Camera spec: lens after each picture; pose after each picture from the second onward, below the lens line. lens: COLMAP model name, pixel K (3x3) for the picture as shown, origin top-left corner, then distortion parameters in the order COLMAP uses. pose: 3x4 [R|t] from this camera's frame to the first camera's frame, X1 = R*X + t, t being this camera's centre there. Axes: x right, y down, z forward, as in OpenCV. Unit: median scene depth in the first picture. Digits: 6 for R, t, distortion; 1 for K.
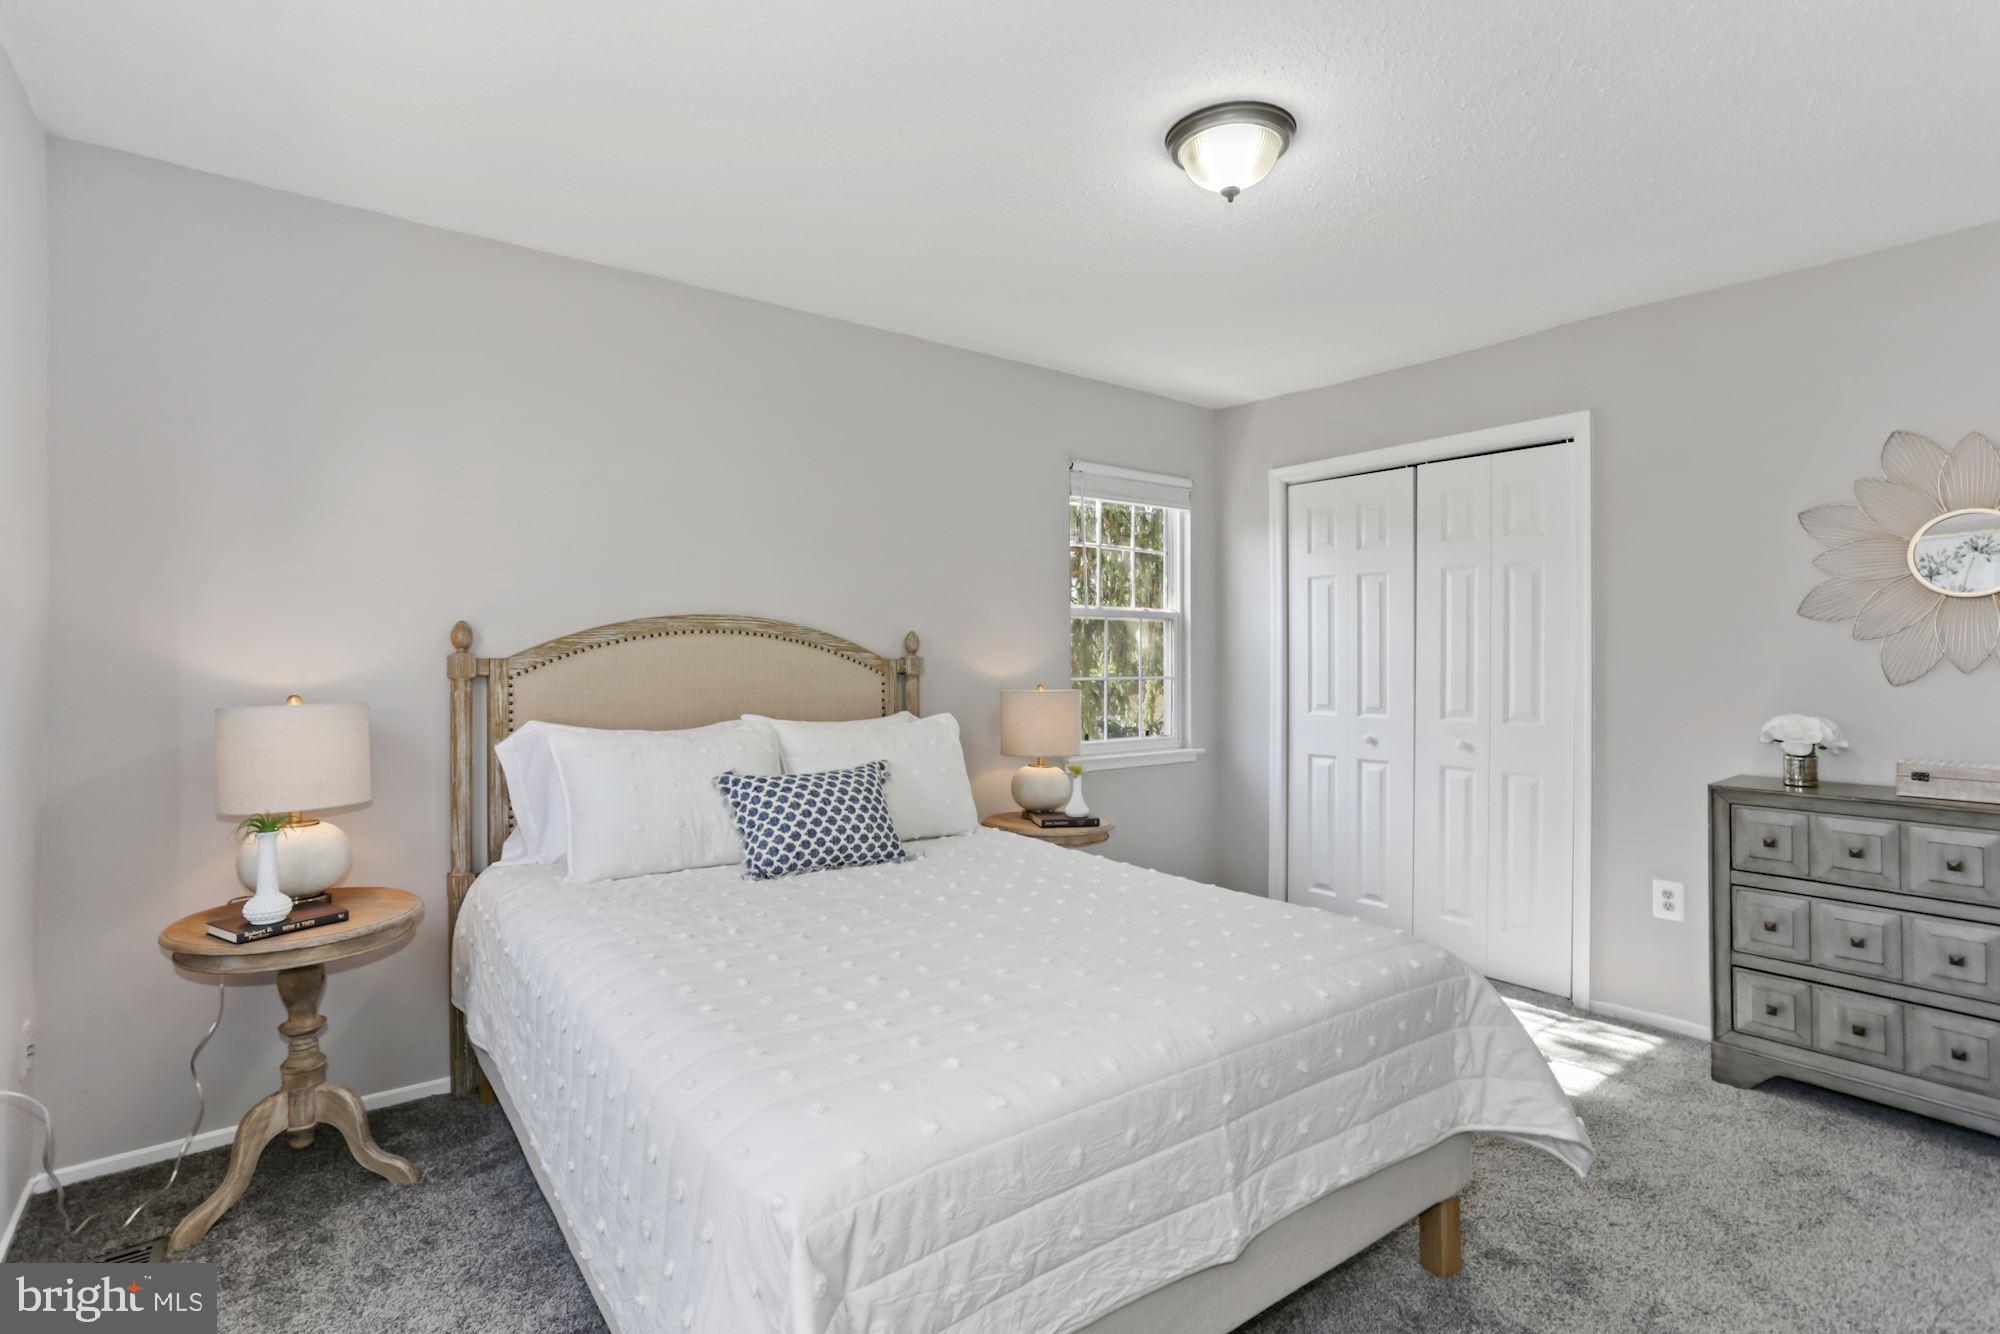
lens RADIAL K [[989.3, 0, 982.2], [0, 989.3, 668.1], [0, 0, 1]] dist [-0.048052, 0.041001]
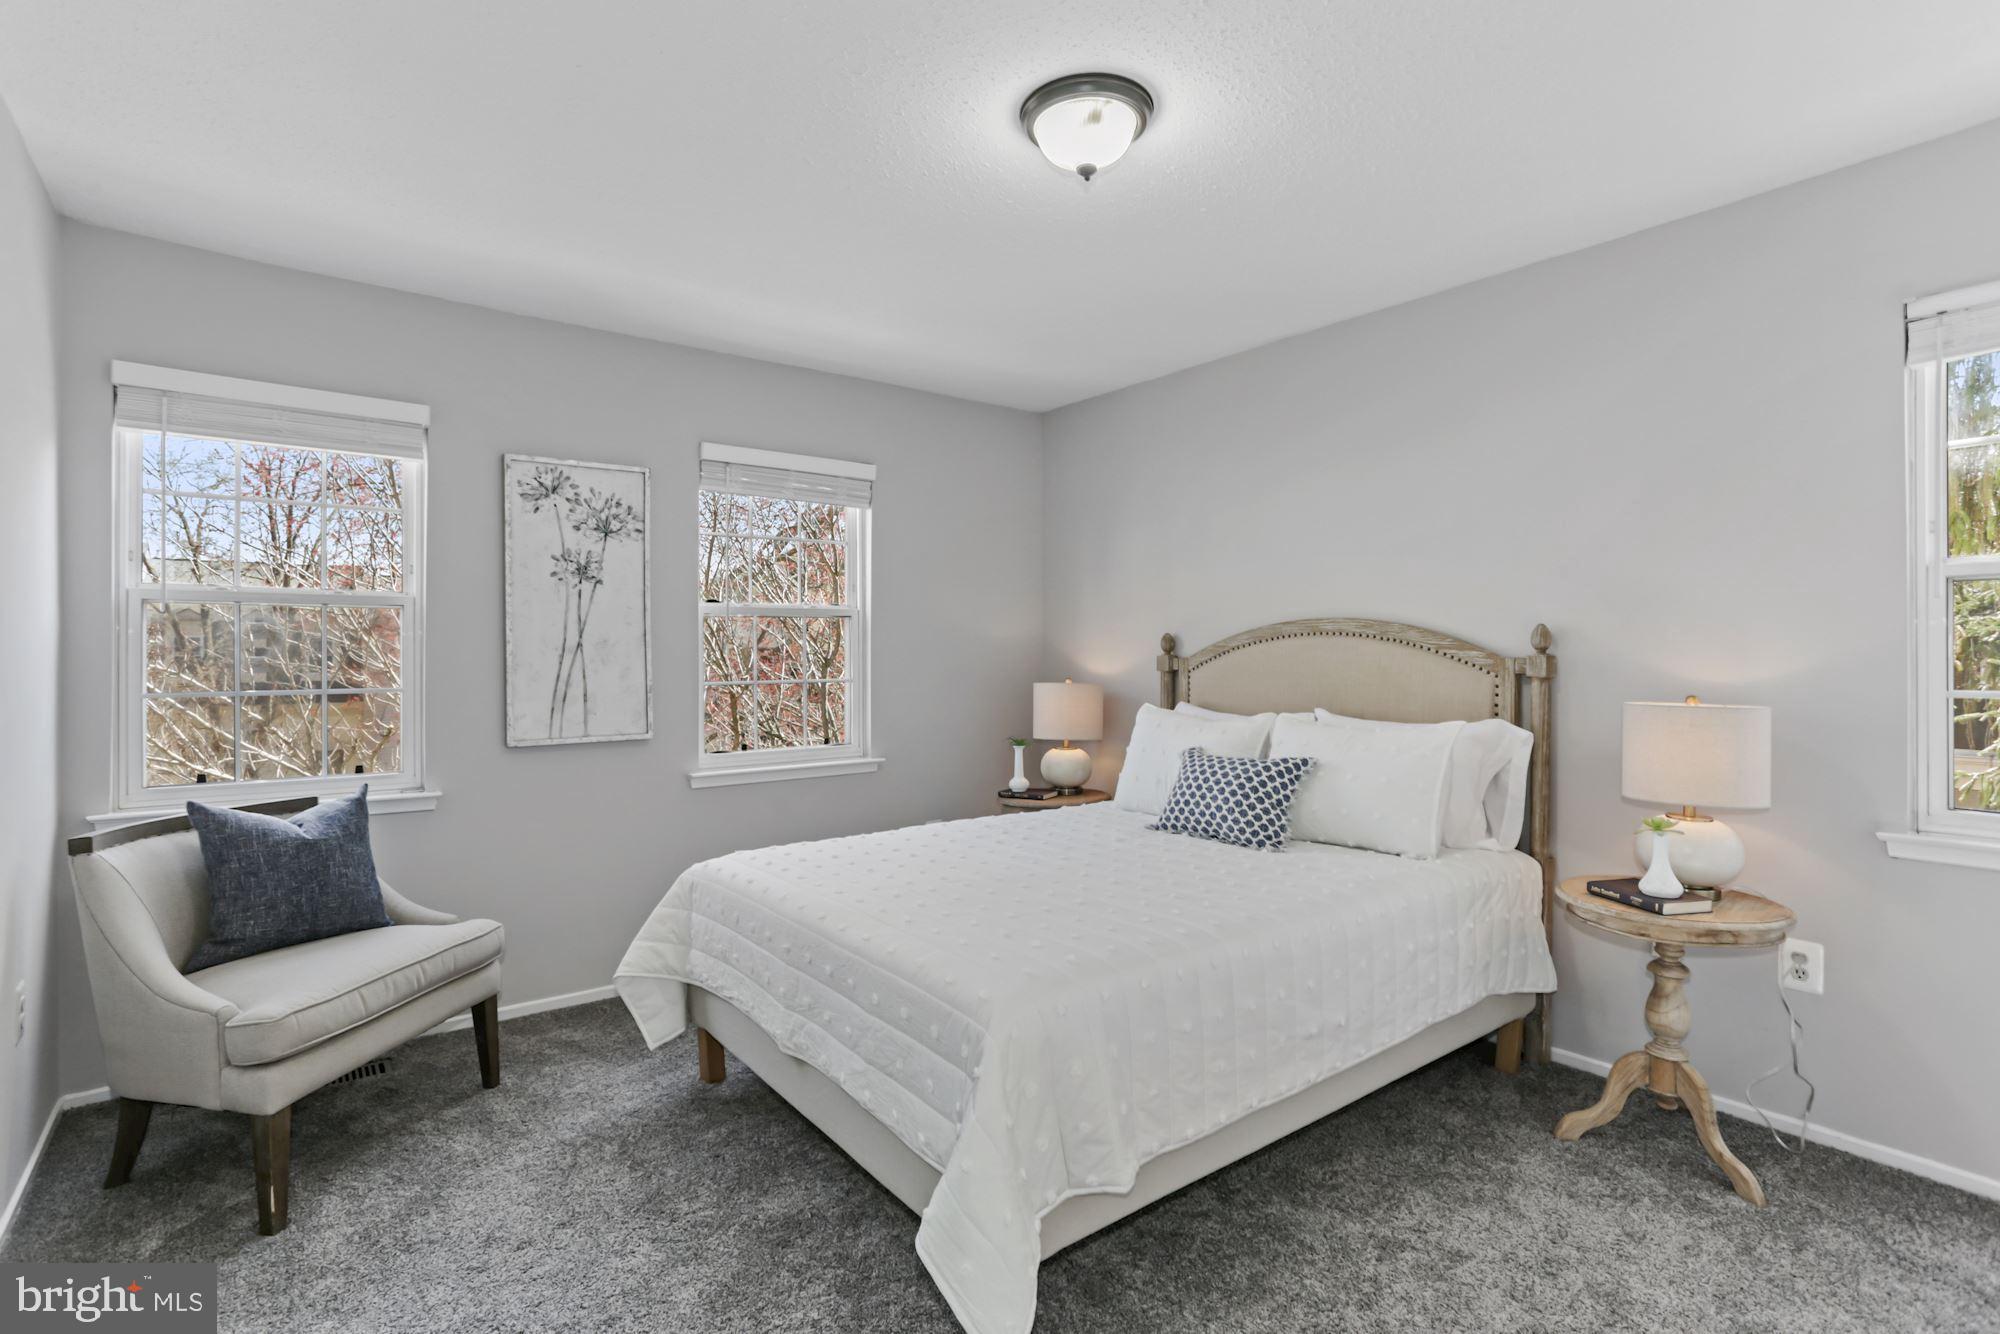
lens RADIAL K [[971.1, 0, 987.8], [0, 971.1, 659.2], [0, 0, 1]] dist [-0.047654, 0.038576]
pose [[-0.002668, -0.000395, -0.999996, 0.850678], [-0.007766, 0.999970, -0.000374, -0.004926], [0.999966, 0.007765, -0.002671, 0.637975]]
